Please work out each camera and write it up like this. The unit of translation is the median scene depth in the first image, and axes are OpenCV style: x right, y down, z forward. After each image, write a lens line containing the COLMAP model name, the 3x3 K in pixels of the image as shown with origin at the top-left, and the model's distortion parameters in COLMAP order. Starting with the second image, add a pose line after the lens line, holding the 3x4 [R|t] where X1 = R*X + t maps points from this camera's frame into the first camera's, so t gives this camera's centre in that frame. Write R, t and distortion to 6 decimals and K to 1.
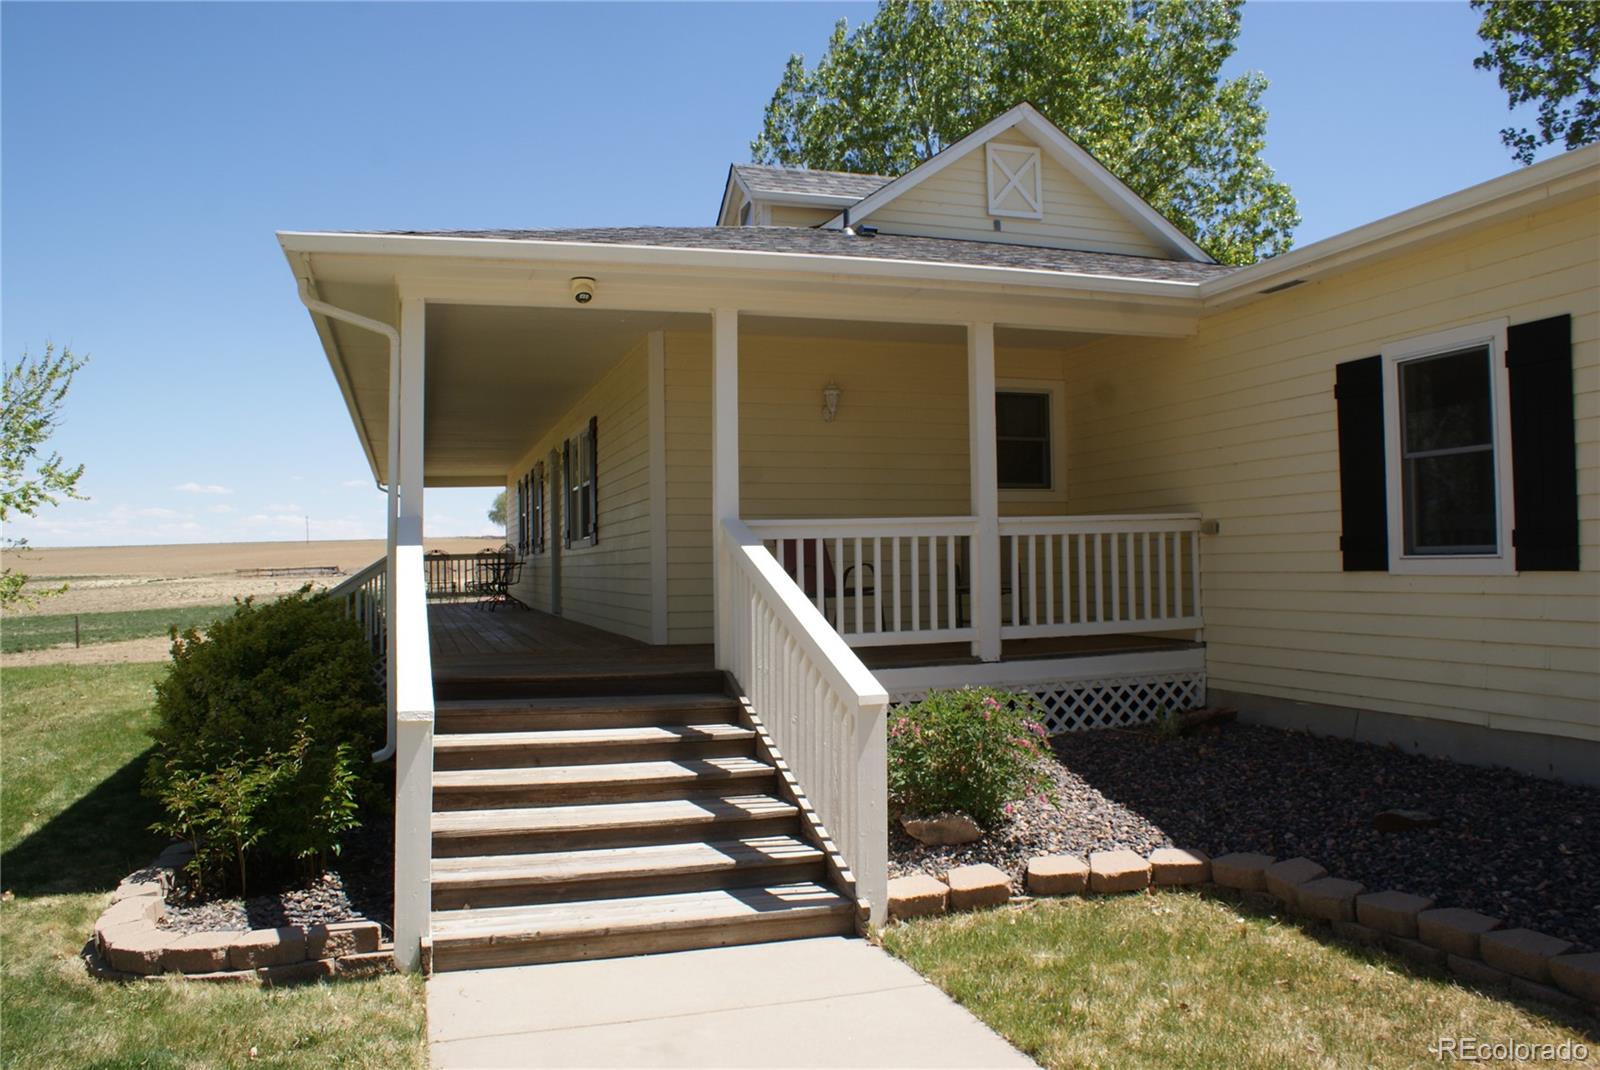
lens RADIAL K [[1254.5, 0, 809.6], [0, 1254.5, 533.0], [0, 0, 1]] dist [-0.141365, 0.106578]
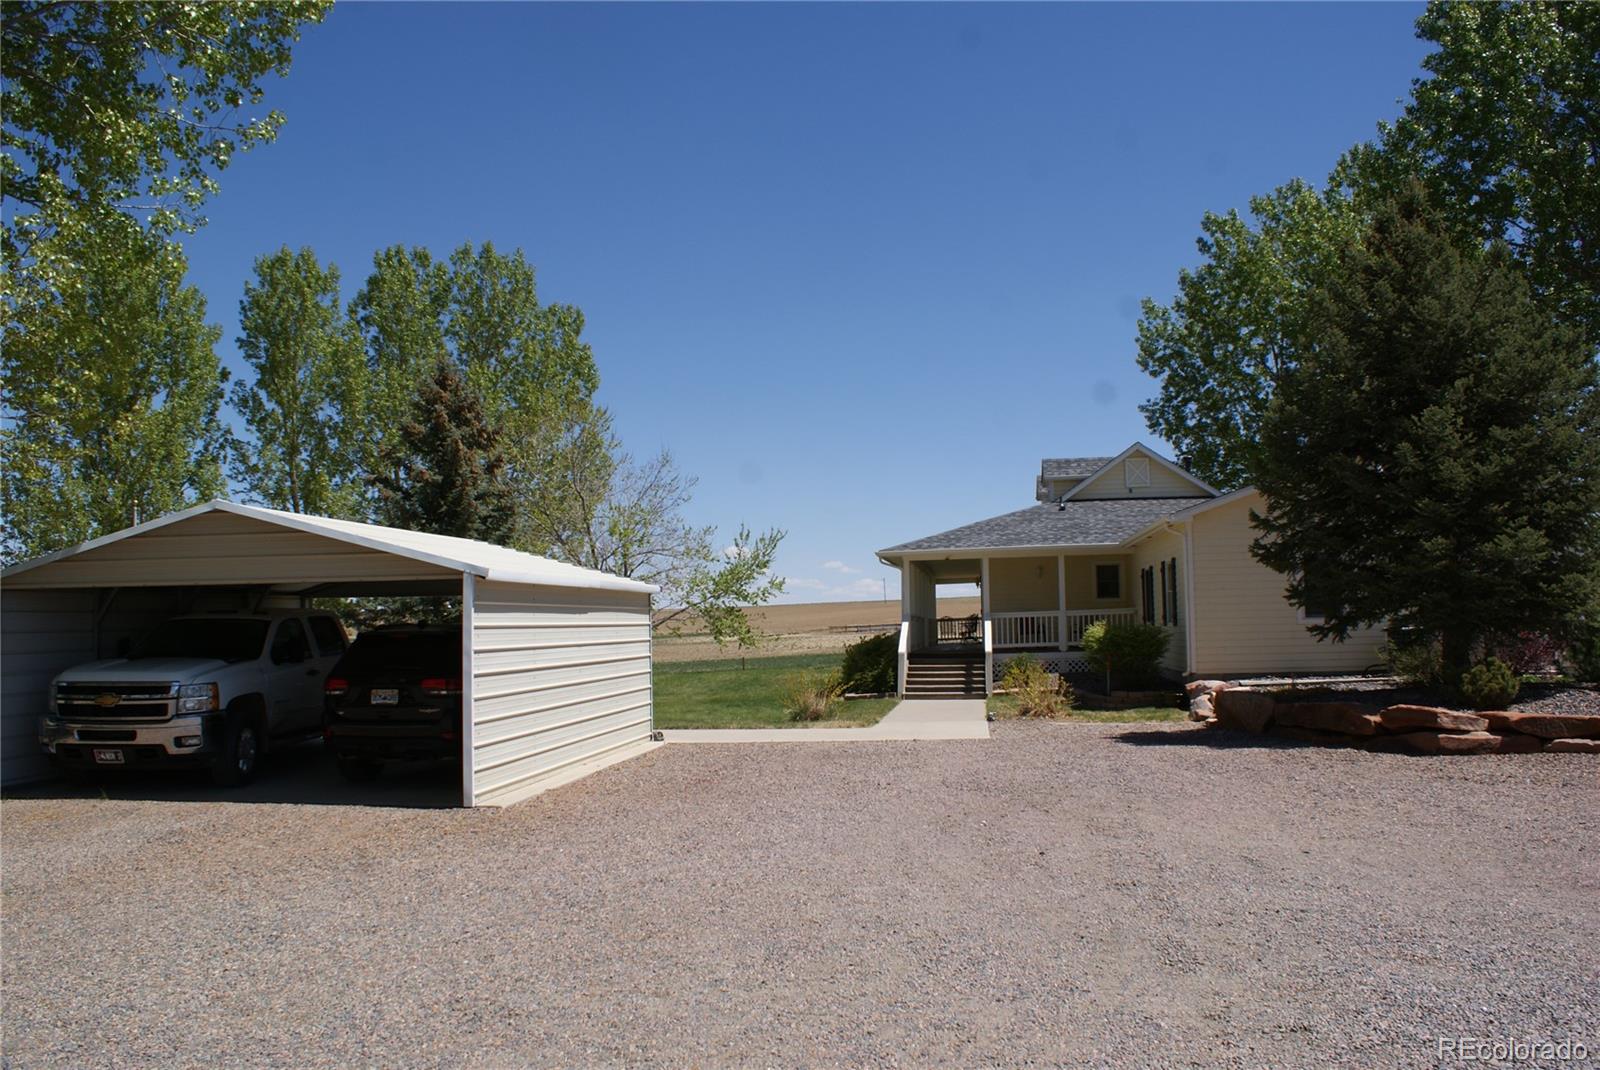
lens RADIAL K [[1254.5, 0, 799.9], [0, 1254.5, 532.7], [0, 0, 1]] dist [-0.141365, 0.106578]
pose [[0.897247, -0.033621, -0.440248, 1.025372], [0.014009, 0.998762, -0.047724, -0.074434], [0.441307, 0.036652, 0.896607, -2.473237]]
